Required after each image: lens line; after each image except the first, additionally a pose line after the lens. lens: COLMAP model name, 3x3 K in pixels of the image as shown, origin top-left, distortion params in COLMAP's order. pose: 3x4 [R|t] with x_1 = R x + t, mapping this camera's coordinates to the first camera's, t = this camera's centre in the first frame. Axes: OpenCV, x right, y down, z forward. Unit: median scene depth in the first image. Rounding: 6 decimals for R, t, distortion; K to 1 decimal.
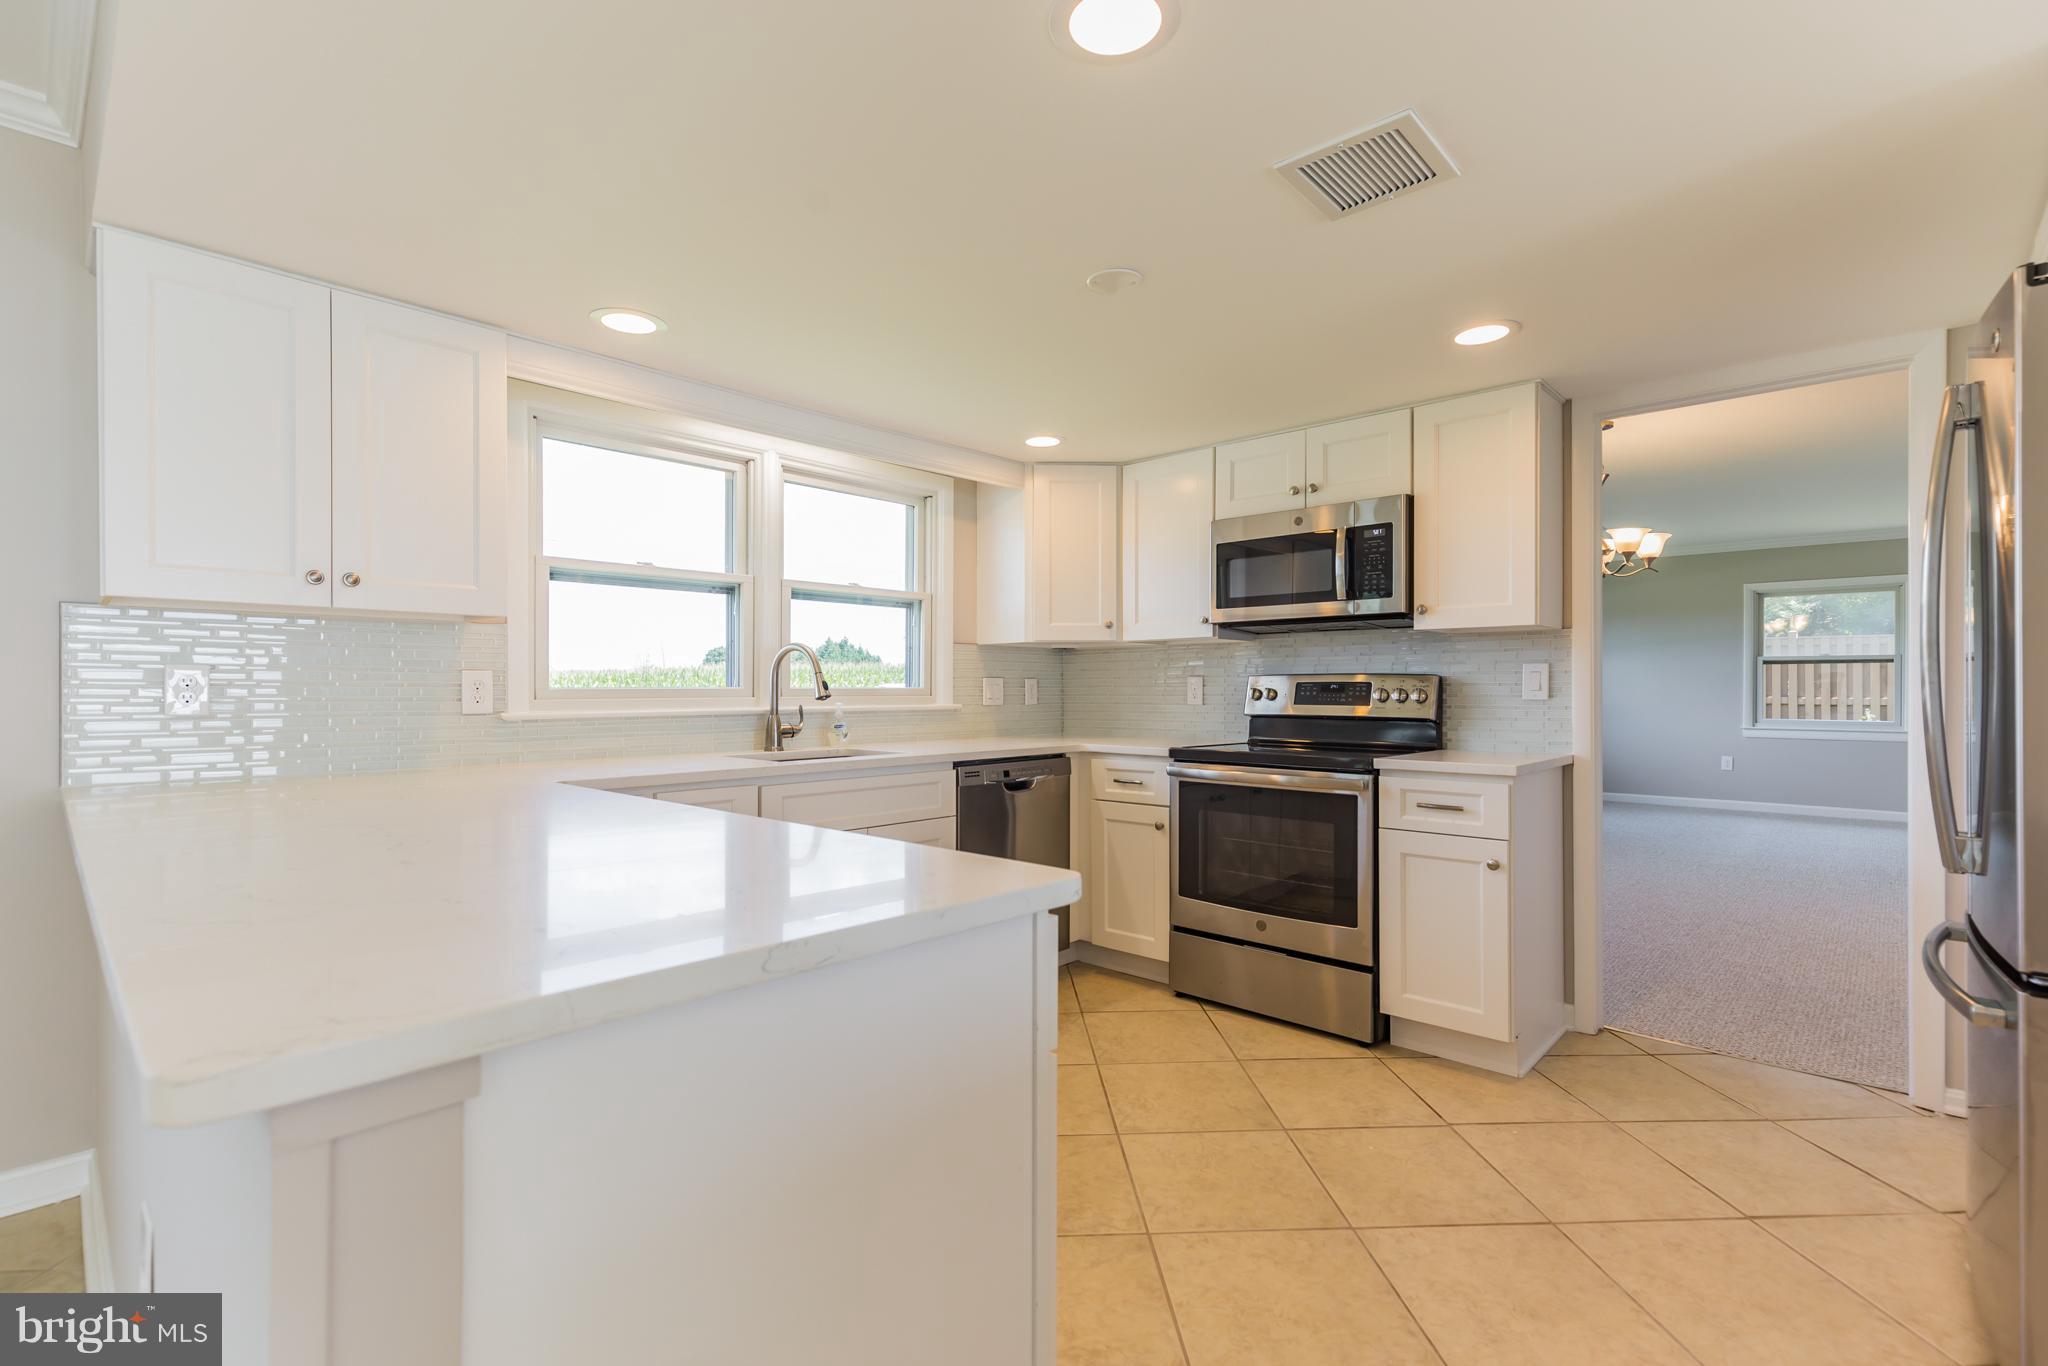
lens RADIAL K [[972.0, 0, 999.6], [0, 972.0, 682.3], [0, 0, 1]] dist [0.003121, -0.000044]
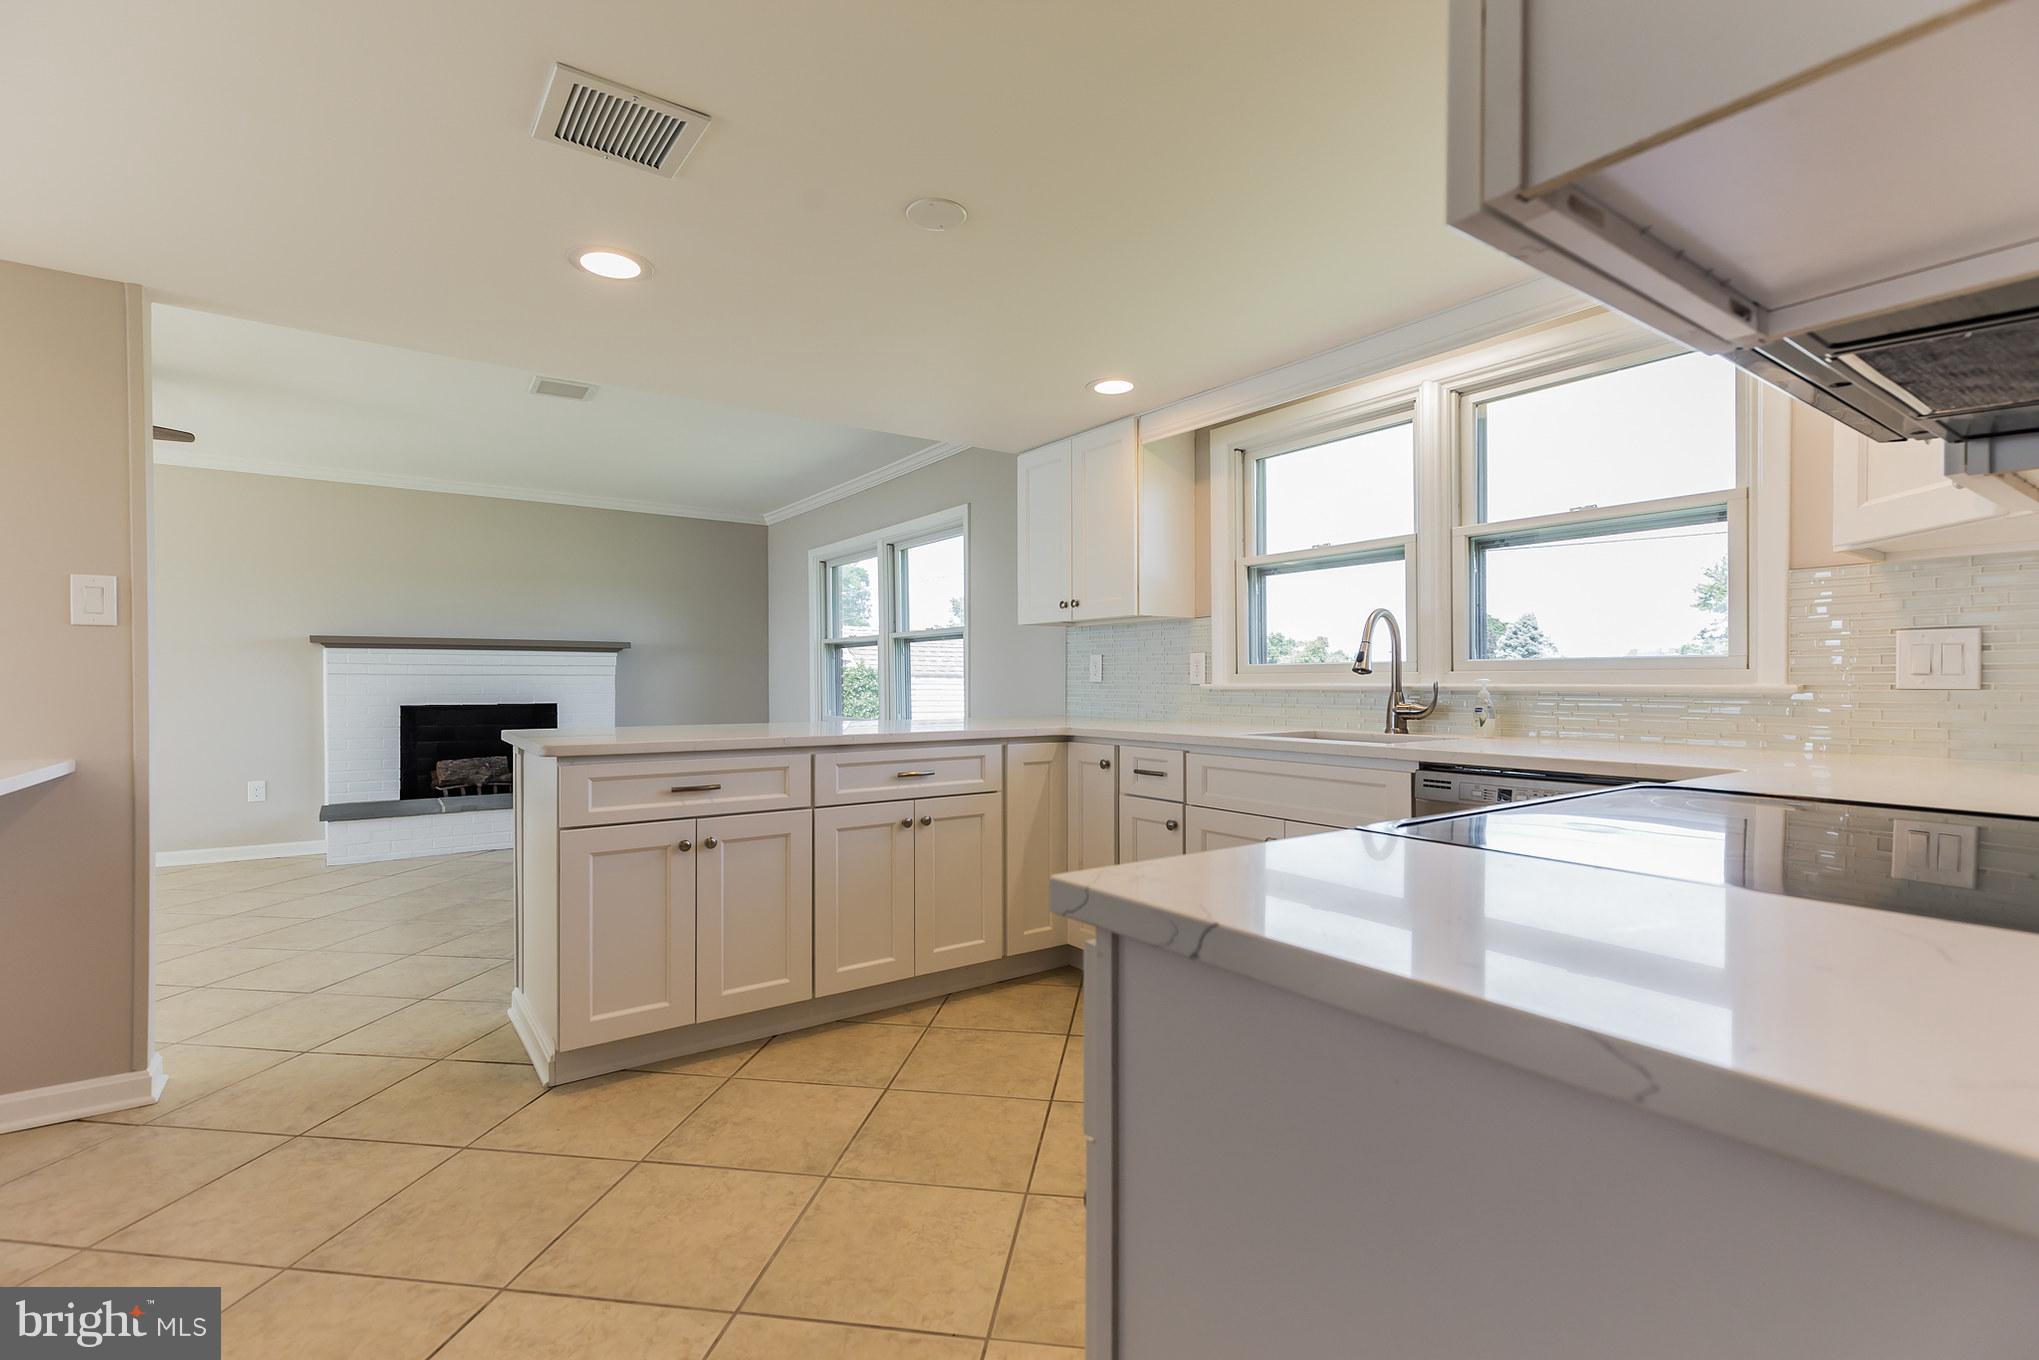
lens RADIAL K [[903.6, 0, 1019.5], [0, 903.6, 680.0], [0, 0, 1]] dist [0.000160, 0.000142]
pose [[-0.194237, 0.001279, -0.980954, 0.607755], [0.007858, 0.999969, -0.000252, 0.019655], [0.980923, -0.007757, -0.194241, 0.795842]]
